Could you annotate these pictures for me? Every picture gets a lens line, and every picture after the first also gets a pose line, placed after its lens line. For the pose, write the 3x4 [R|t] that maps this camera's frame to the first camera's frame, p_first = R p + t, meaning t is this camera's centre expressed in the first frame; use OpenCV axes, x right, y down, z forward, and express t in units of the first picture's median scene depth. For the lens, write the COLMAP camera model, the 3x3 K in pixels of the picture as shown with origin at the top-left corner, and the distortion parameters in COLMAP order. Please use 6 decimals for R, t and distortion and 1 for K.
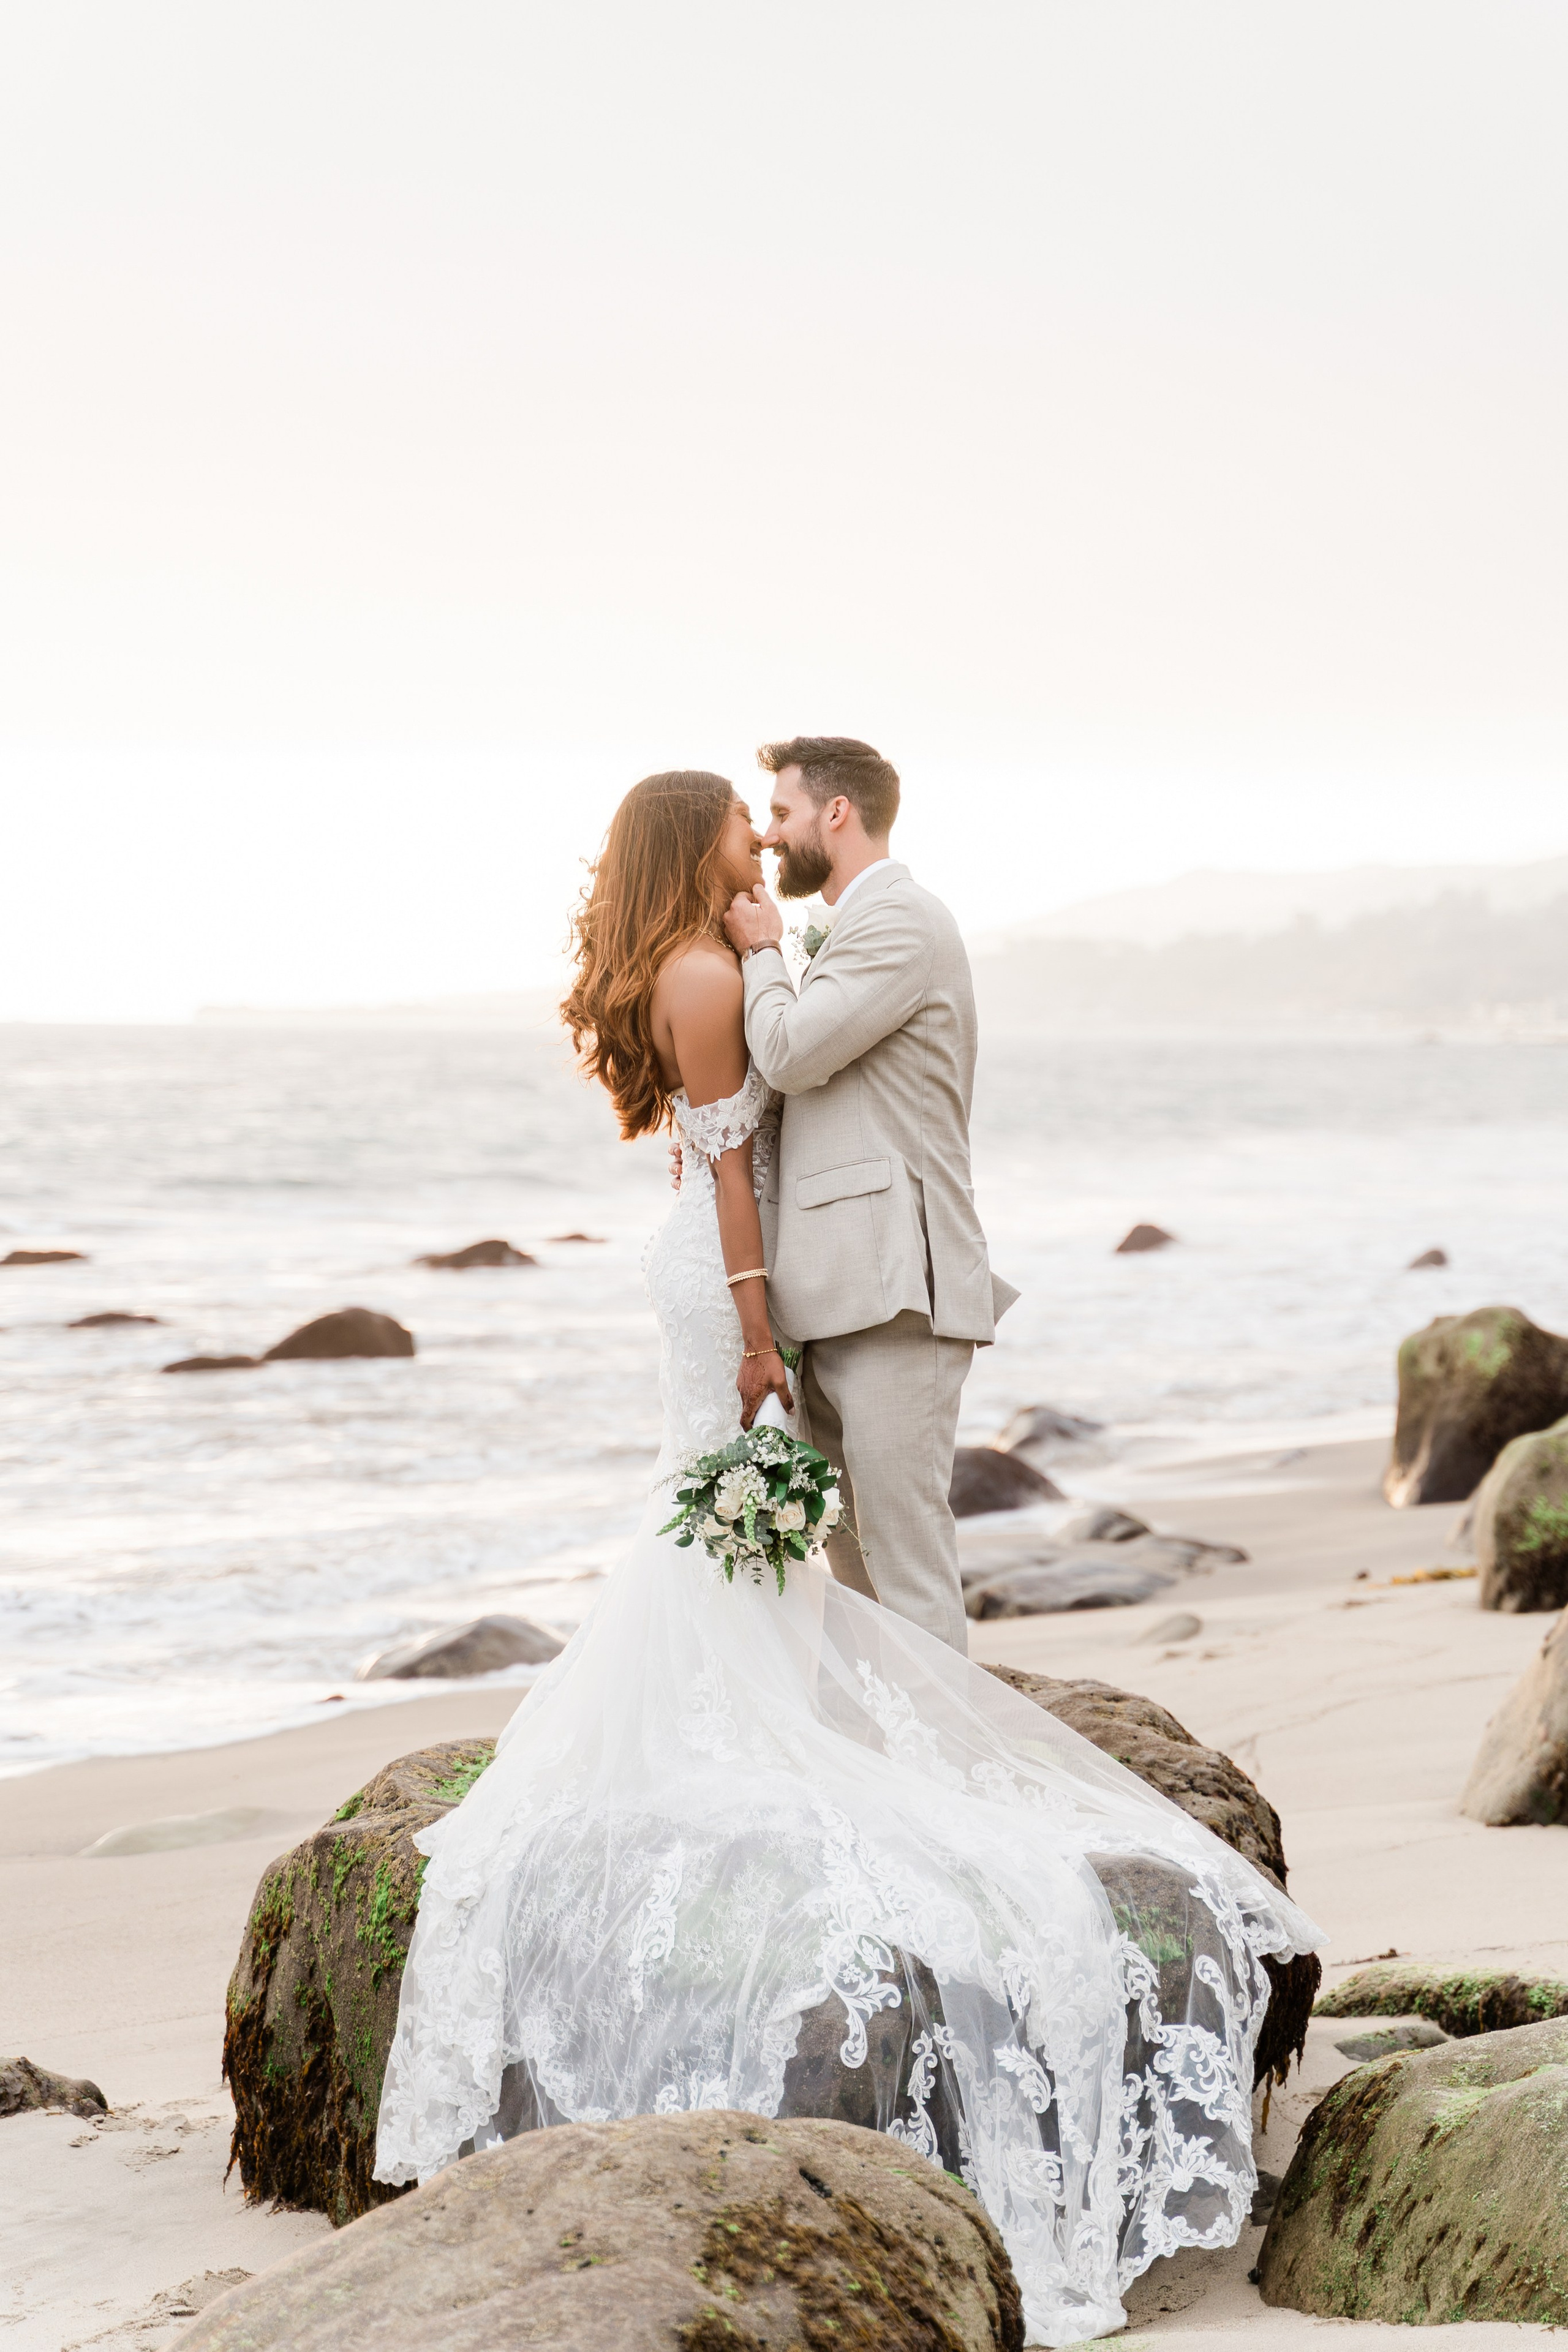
lens RADIAL K [[4737.1, 0, 789.7], [0, 4737.1, 1144.3], [0, 0, 1]] dist [-0.005981, 0.043578]
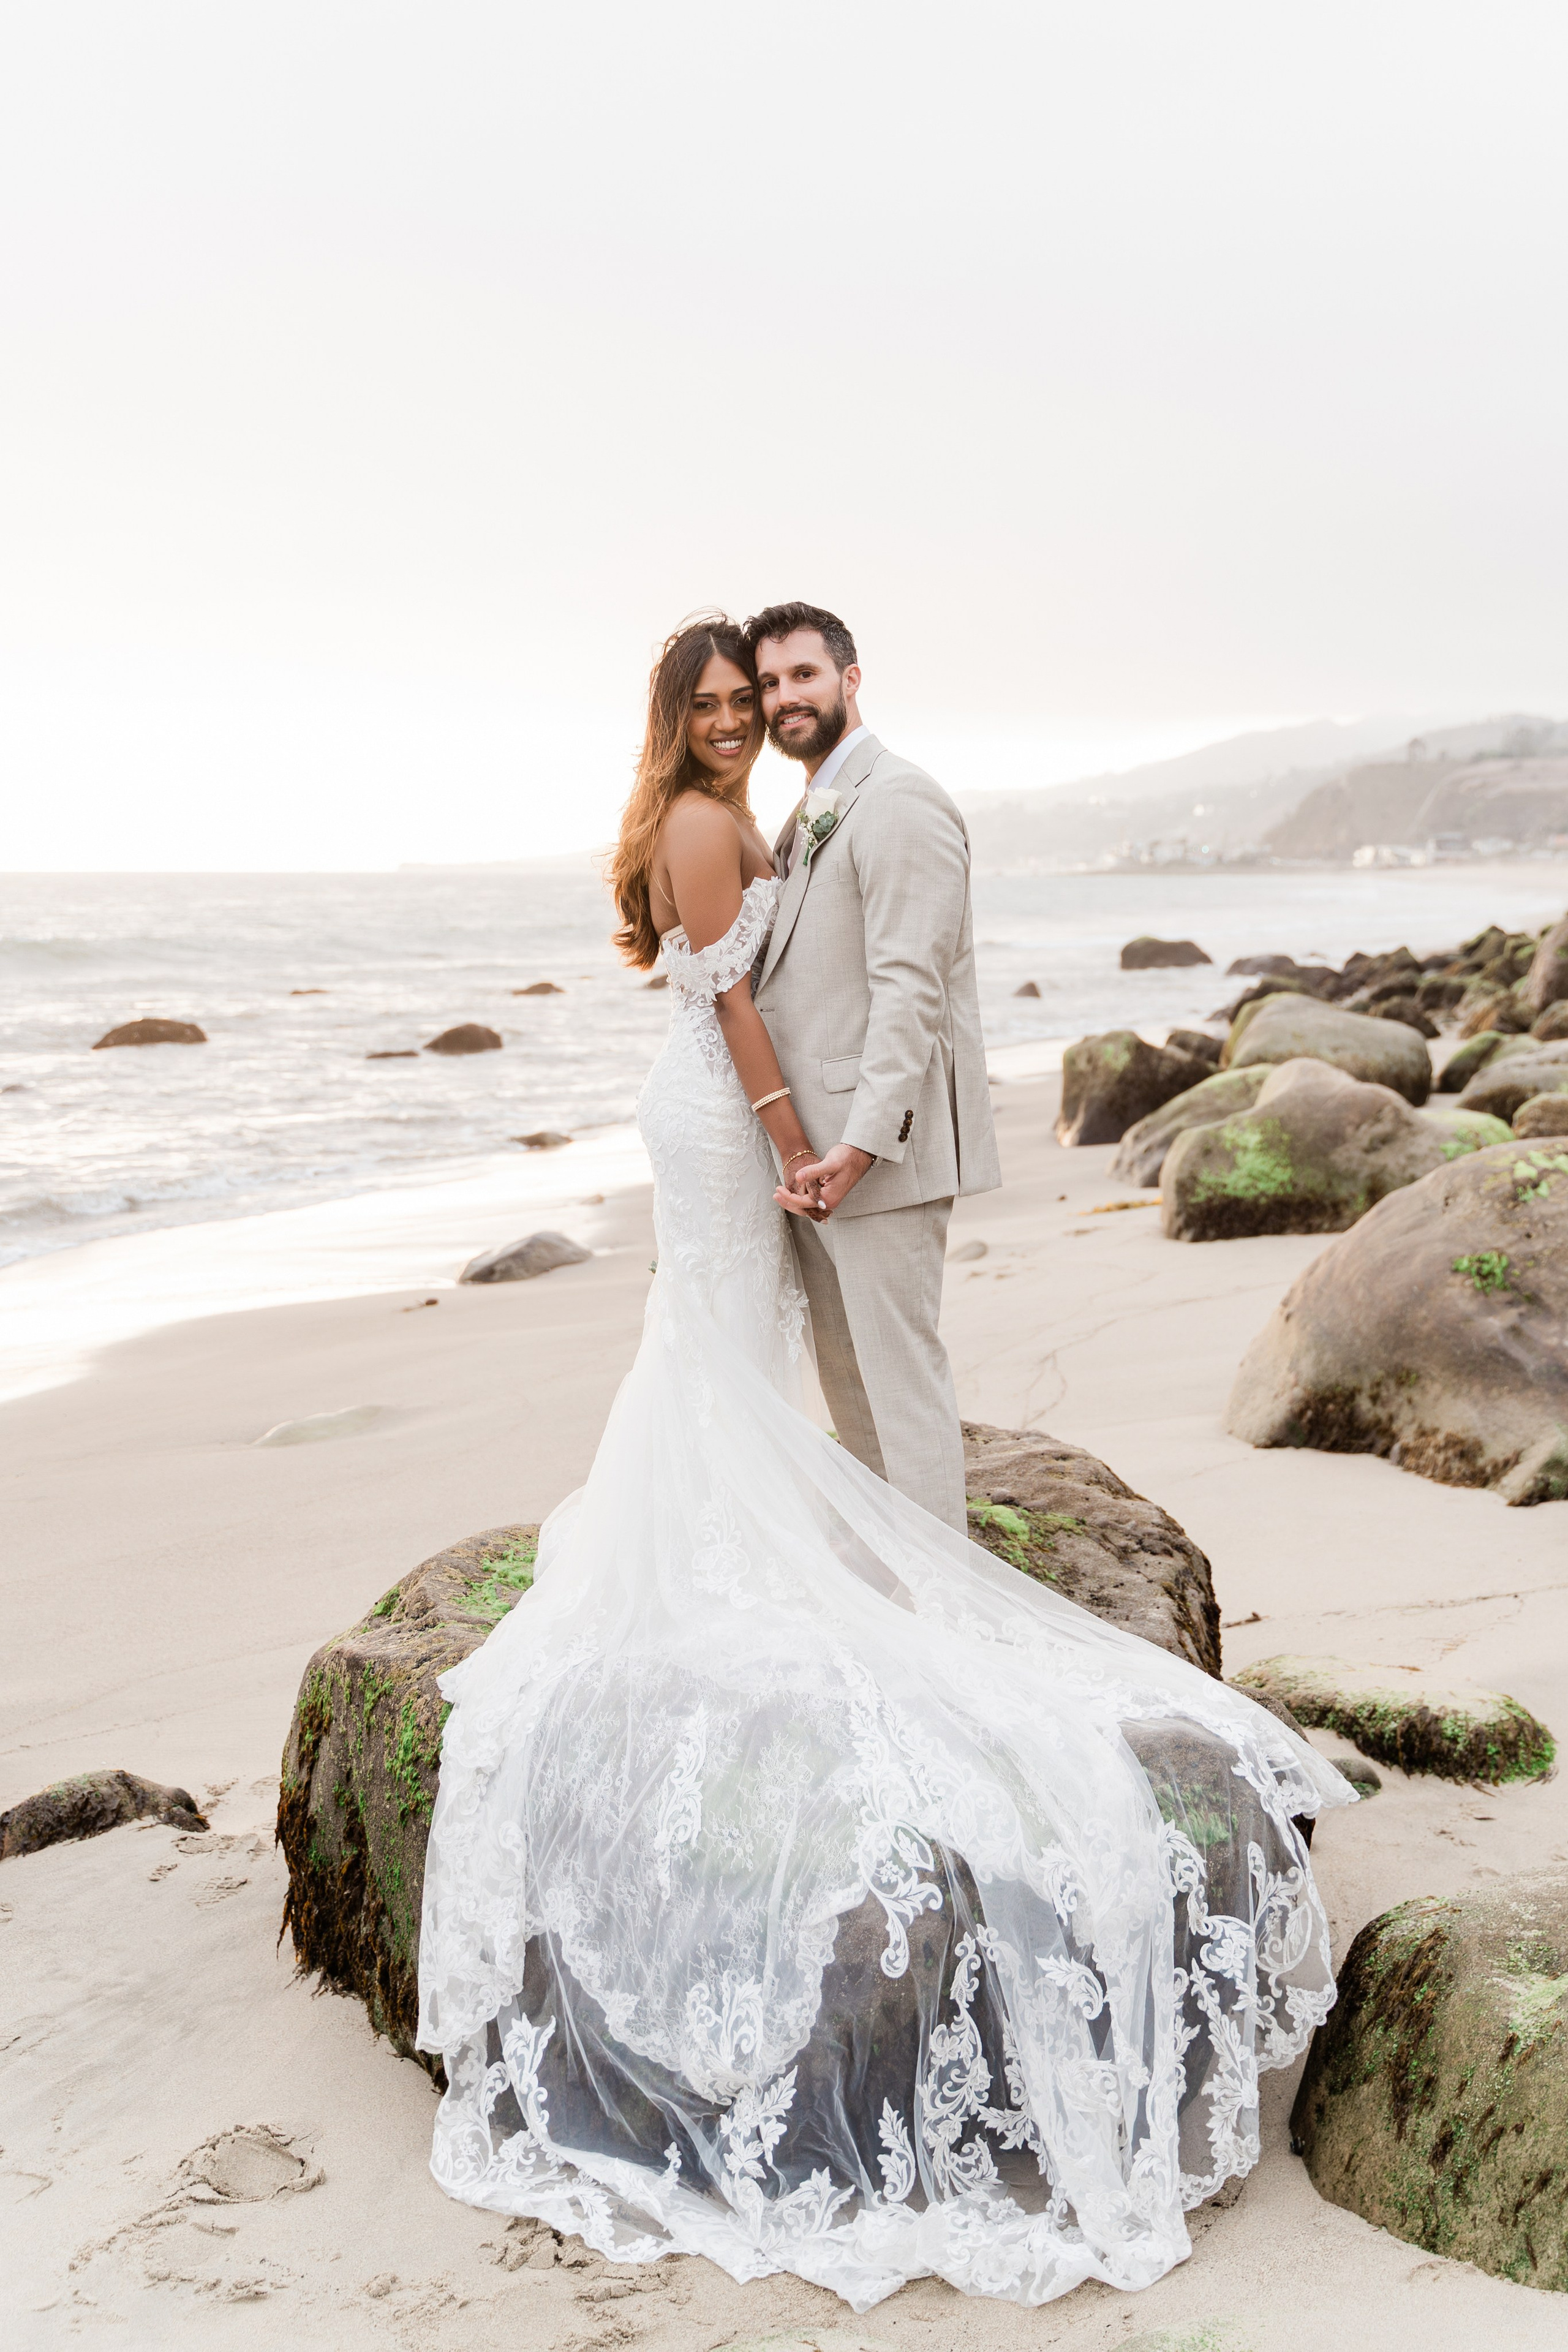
lens RADIAL K [[2471.1, 0, 870.1], [0, 2471.1, 1047.2], [0, 0, 1]] dist [0.003055, -0.020829]
pose [[0.997564, -0.014282, 0.068280, -0.022047], [0.011097, 0.998842, 0.046810, -0.014493], [-0.068870, -0.045938, 0.996567, 0.497790]]
